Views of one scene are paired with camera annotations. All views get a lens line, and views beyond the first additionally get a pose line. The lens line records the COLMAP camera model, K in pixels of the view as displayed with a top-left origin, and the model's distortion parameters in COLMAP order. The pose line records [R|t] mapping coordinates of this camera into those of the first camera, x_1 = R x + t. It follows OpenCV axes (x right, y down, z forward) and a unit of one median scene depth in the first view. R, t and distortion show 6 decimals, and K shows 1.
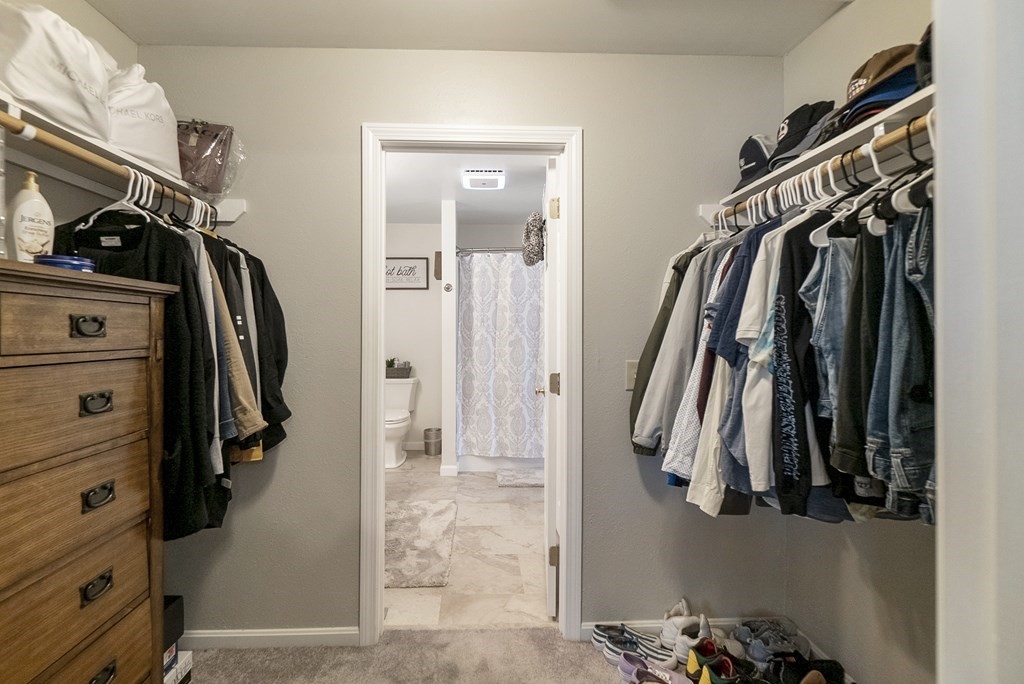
lens RADIAL K [[456.9, 0, 508.8], [0, 456.9, 335.3], [0, 0, 1]] dist [-0.001169, -0.001248]
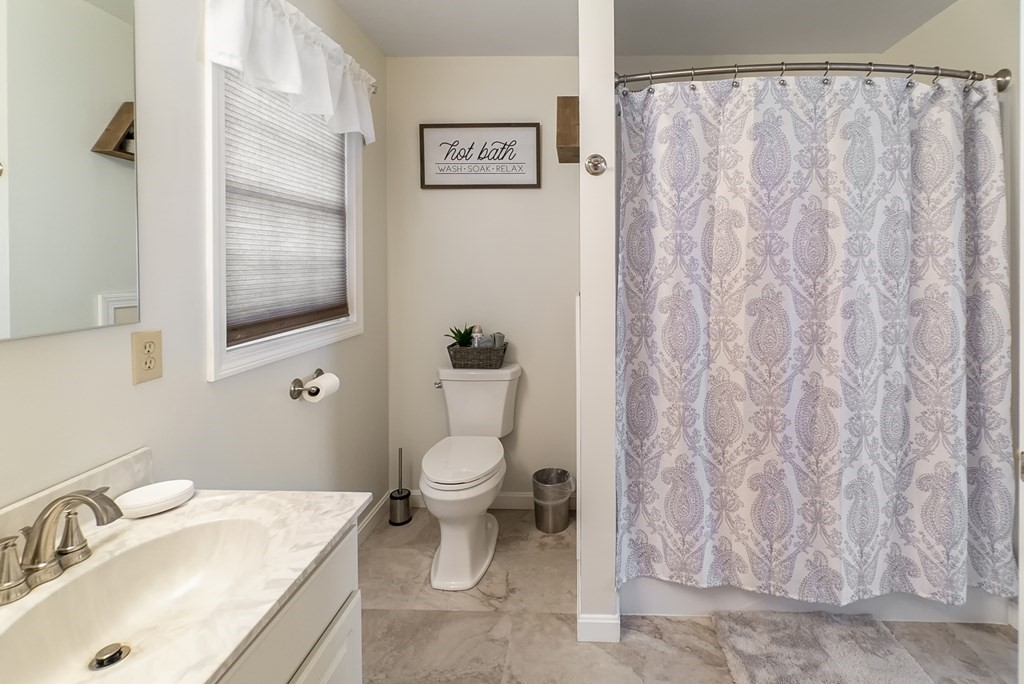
lens RADIAL K [[456.9, 0, 566.3], [0, 456.9, 282.1], [0, 0, 1]] dist [-0.001169, -0.001248]
pose [[0.995940, 0.003555, -0.089953, -0.119392], [-0.000358, 0.999369, 0.035530, -0.017378], [0.090023, -0.035353, 0.995312, 0.586317]]
